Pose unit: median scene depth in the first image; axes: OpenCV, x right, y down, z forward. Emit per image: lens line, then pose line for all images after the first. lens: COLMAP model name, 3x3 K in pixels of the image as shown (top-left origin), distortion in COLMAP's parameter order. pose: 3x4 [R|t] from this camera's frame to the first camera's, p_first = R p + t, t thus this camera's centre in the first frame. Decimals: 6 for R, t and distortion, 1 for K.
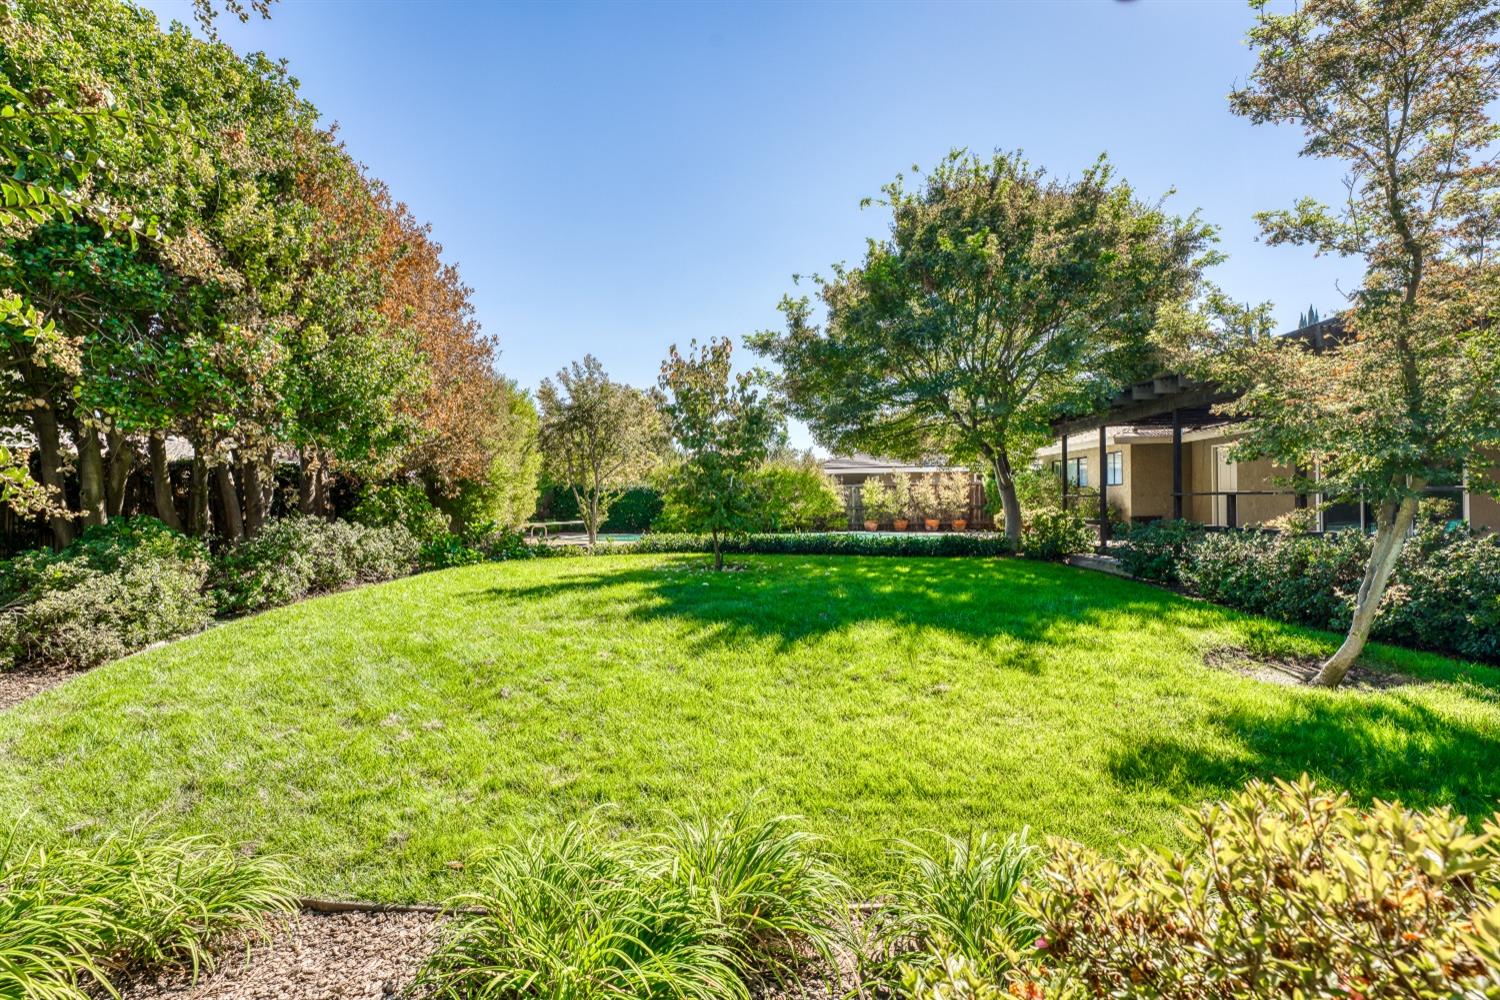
lens RADIAL K [[664.6, 0, 750.9], [0, 664.6, 500.3], [0, 0, 1]] dist [-0.024374, -0.000450]
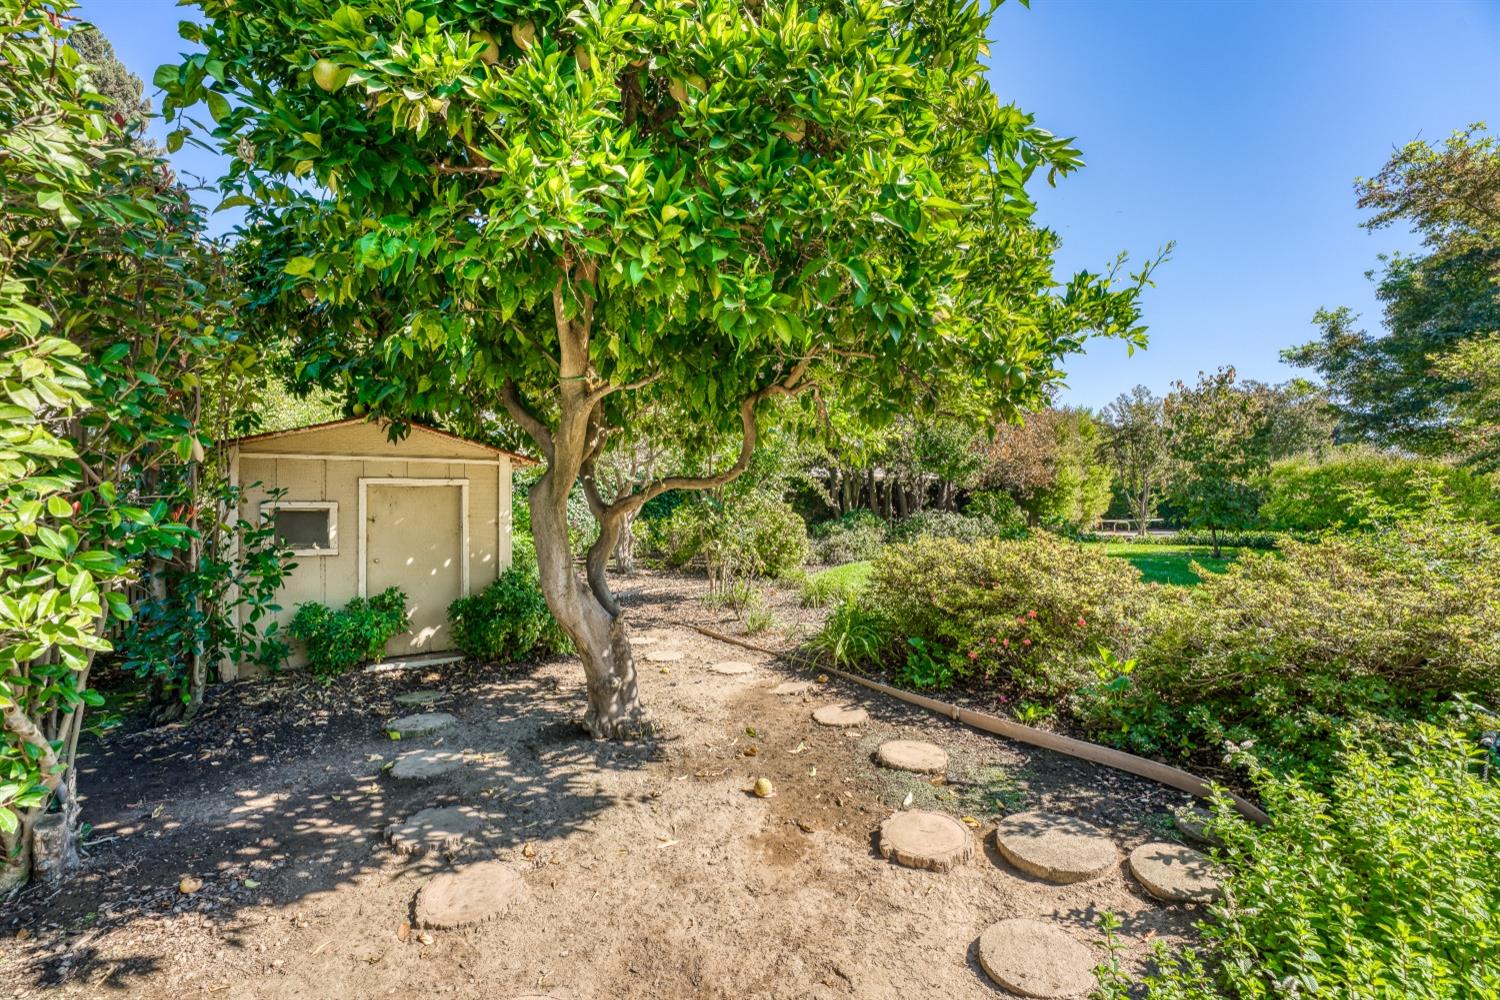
lens RADIAL K [[608.0, 0, 750.8], [0, 608.0, 502.3], [0, 0, 1]] dist [-0.028762, 0.004210]
pose [[0.574809, 0.005904, -0.818266, 0.301414], [-0.002115, 0.999981, 0.005729, -0.003667], [0.818285, -0.001563, 0.574811, -0.282044]]
